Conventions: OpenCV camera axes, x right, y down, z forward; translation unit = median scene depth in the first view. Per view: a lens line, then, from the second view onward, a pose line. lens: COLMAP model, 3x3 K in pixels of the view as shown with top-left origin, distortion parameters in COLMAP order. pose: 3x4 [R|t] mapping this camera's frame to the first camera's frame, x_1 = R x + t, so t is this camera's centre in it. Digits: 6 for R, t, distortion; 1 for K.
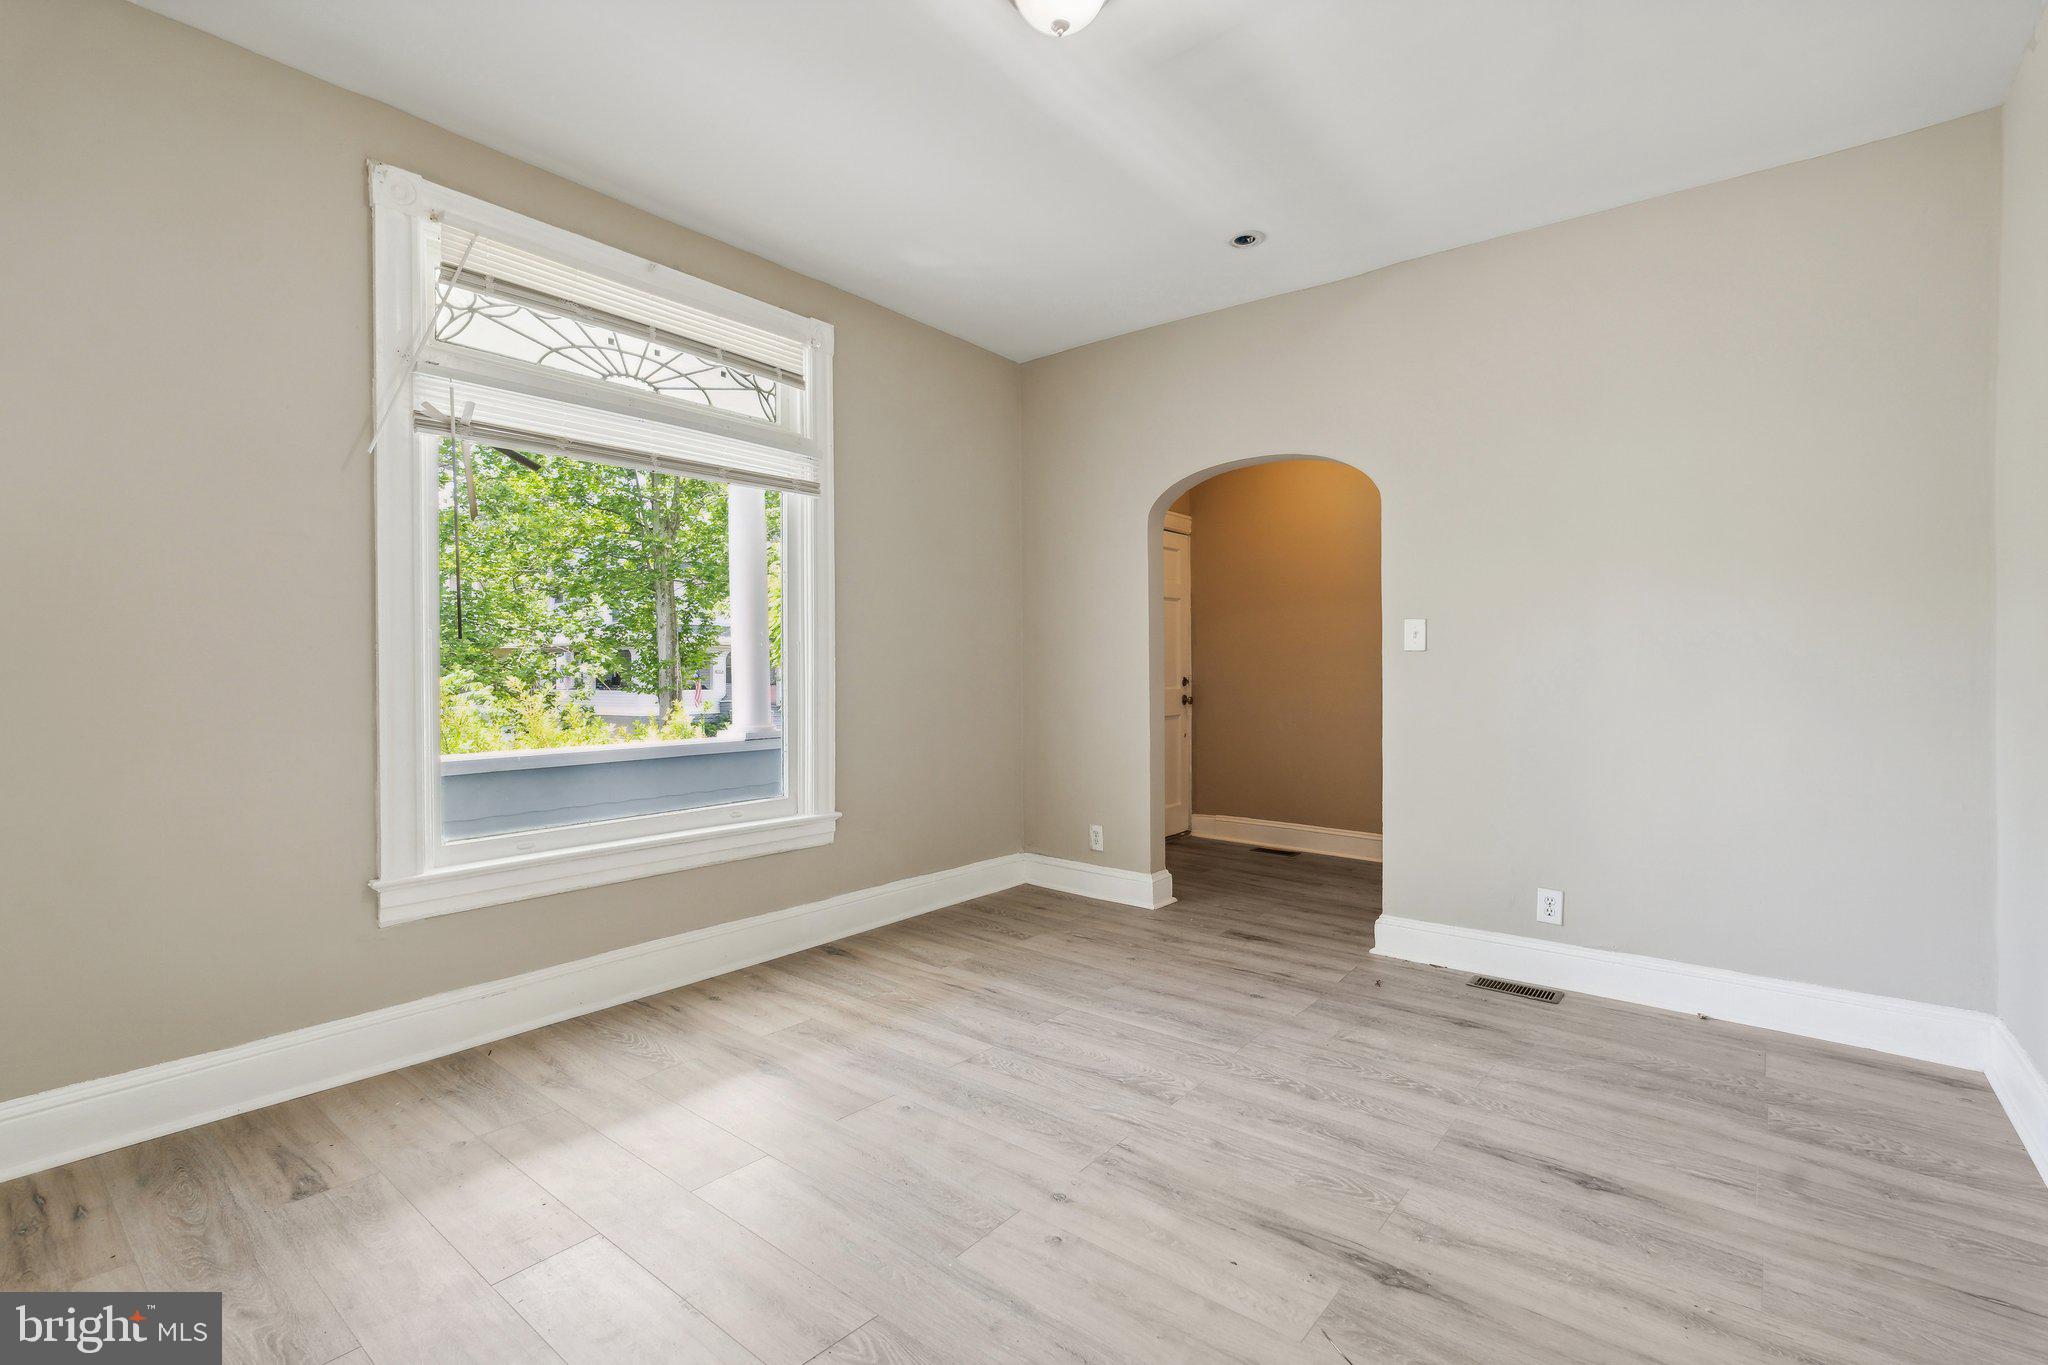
lens RADIAL K [[935.5, 0, 1024.0], [0, 935.5, 668.7], [0, 0, 1]] dist [0.000246, 0.000078]
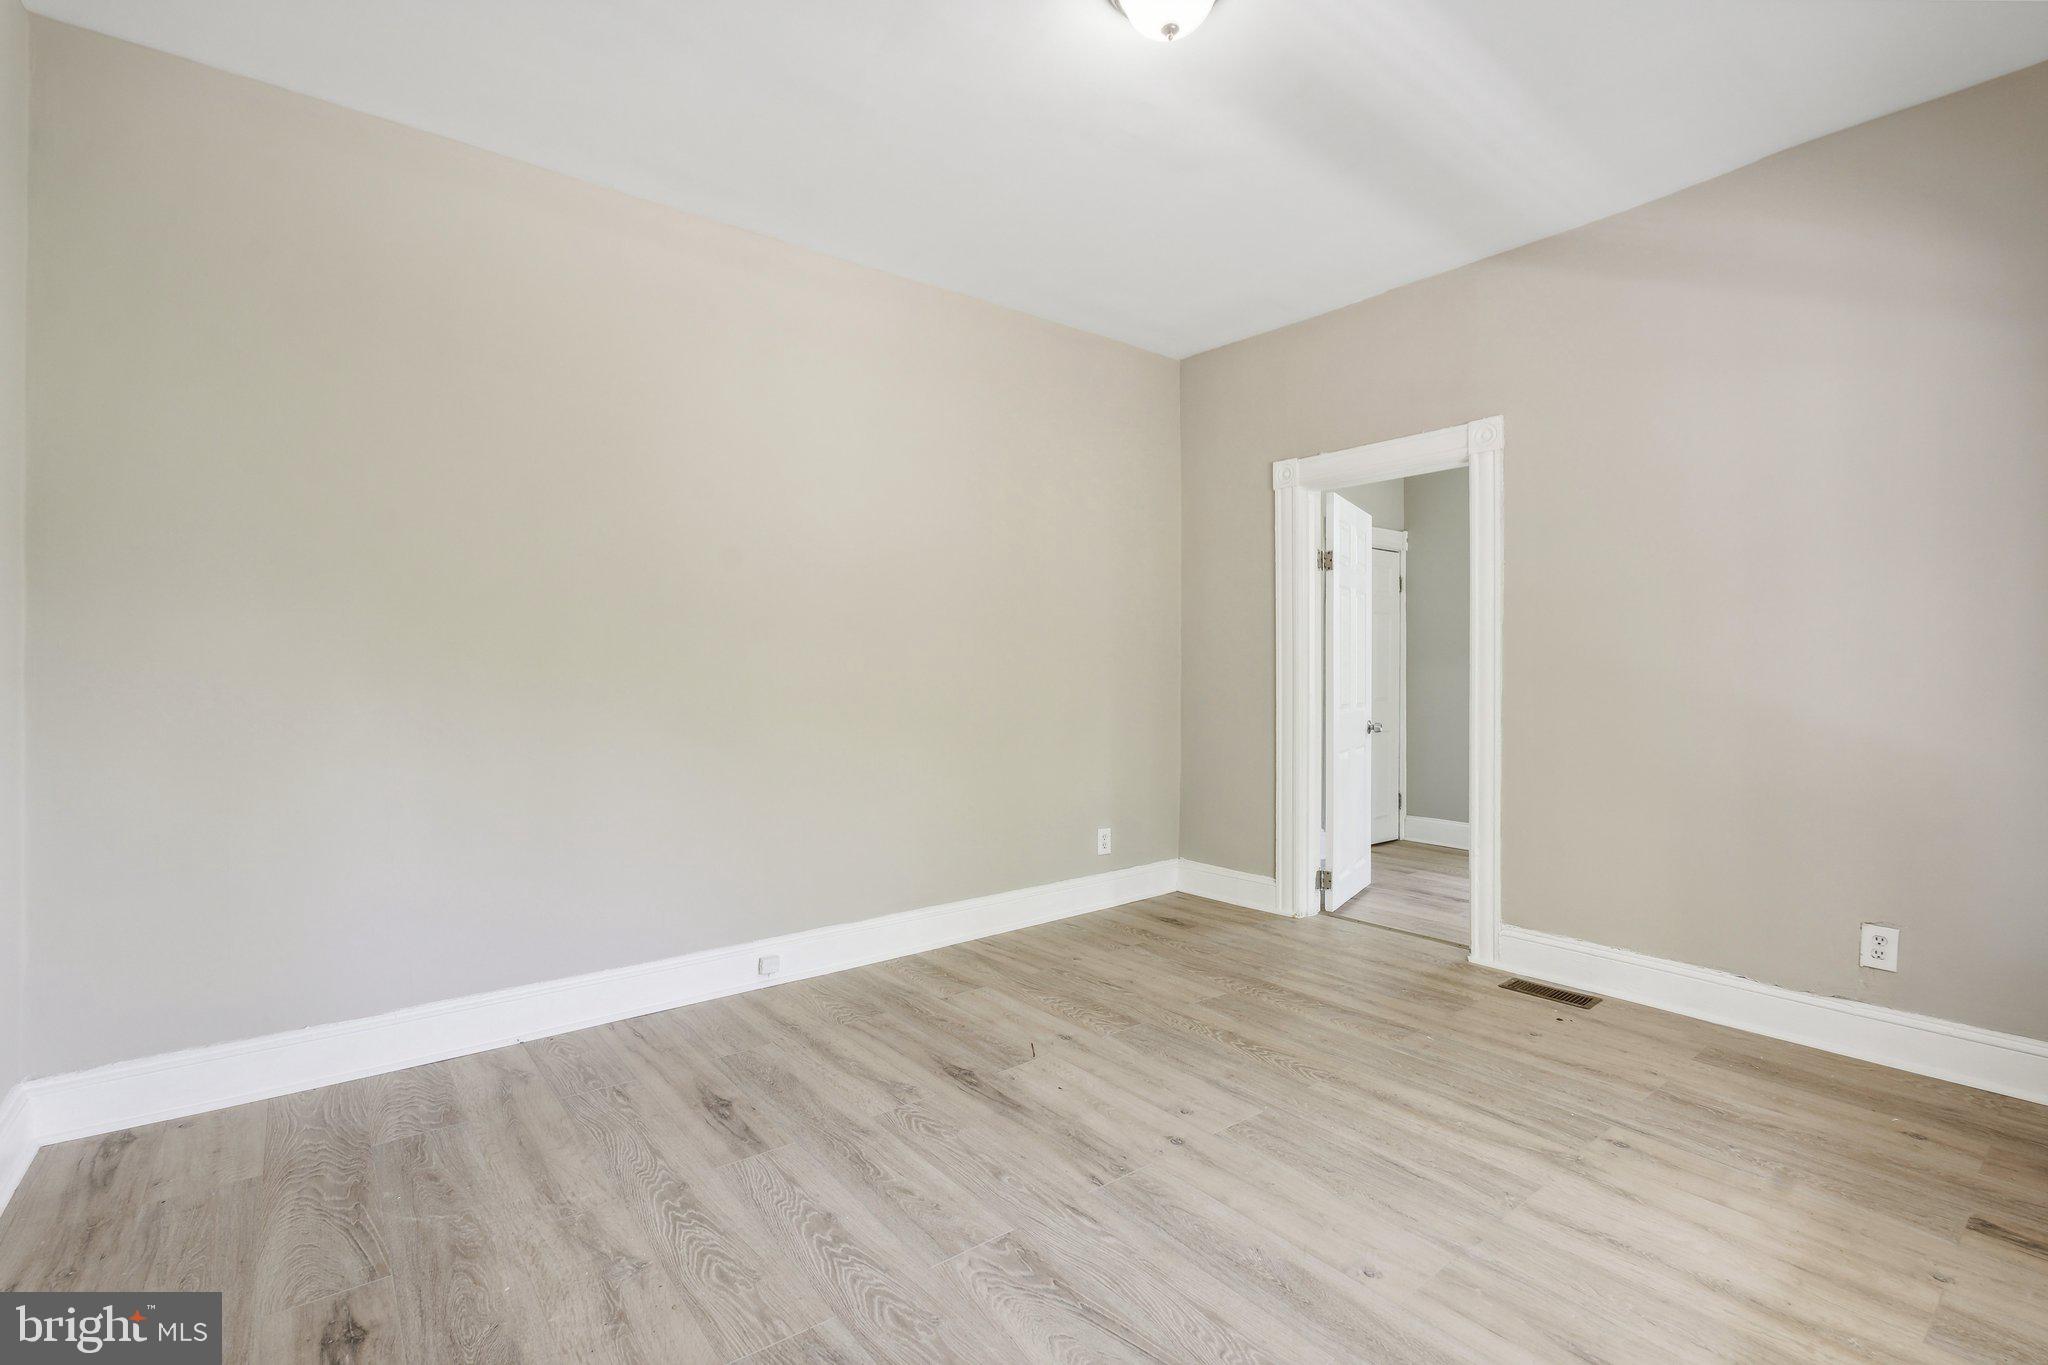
lens RADIAL K [[935.5, 0, 1024.0], [0, 935.5, 668.7], [0, 0, 1]] dist [0.000246, 0.000078]
pose [[-0.976622, -0.002020, 0.214956, -0.021783], [-0.002307, 0.999997, -0.001084, 0.000889], [-0.214953, -0.001555, -0.976623, 2.011987]]
